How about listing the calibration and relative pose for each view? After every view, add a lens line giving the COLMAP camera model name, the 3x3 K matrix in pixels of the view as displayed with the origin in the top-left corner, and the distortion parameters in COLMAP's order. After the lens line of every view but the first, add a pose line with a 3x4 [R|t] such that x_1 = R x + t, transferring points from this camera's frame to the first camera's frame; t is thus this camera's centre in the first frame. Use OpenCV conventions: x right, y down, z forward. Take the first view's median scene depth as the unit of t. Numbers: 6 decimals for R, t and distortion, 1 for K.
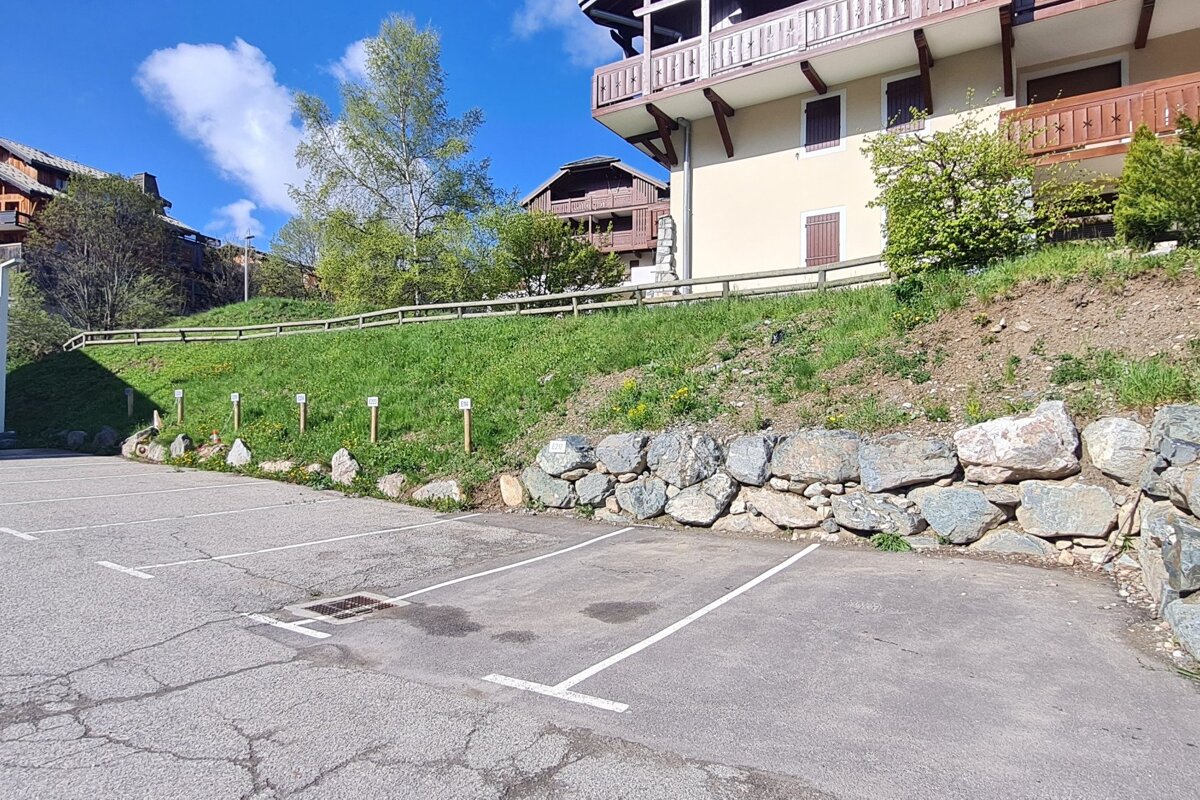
lens RADIAL K [[707.7, 0, 605.0], [0, 707.7, 411.3], [0, 0, 1]] dist [-0.001133, -0.001493]
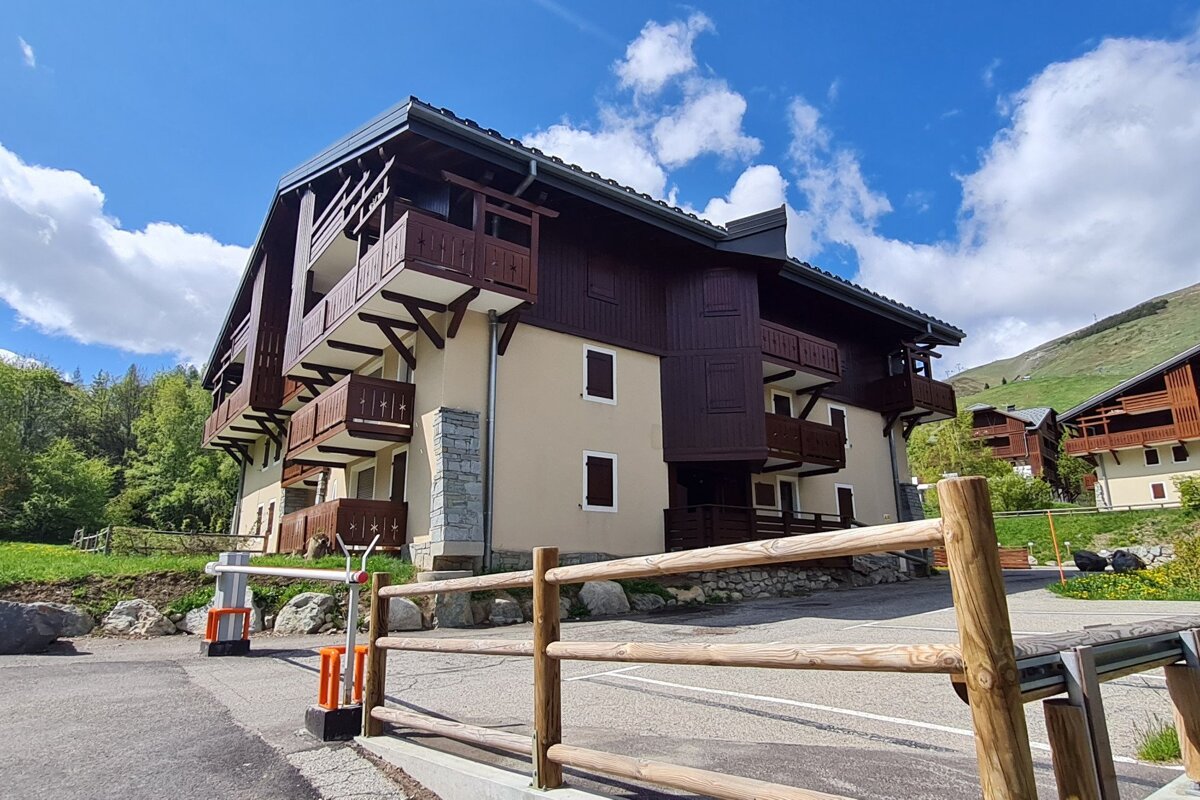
lens RADIAL K [[707.7, 0, 605.0], [0, 707.7, 411.3], [0, 0, 1]] dist [-0.001133, -0.001493]
pose [[0.944334, -0.090350, -0.316340, -1.219170], [0.023869, 0.977832, -0.208025, 0.030282], [0.328123, 0.188895, 0.925556, -3.445260]]
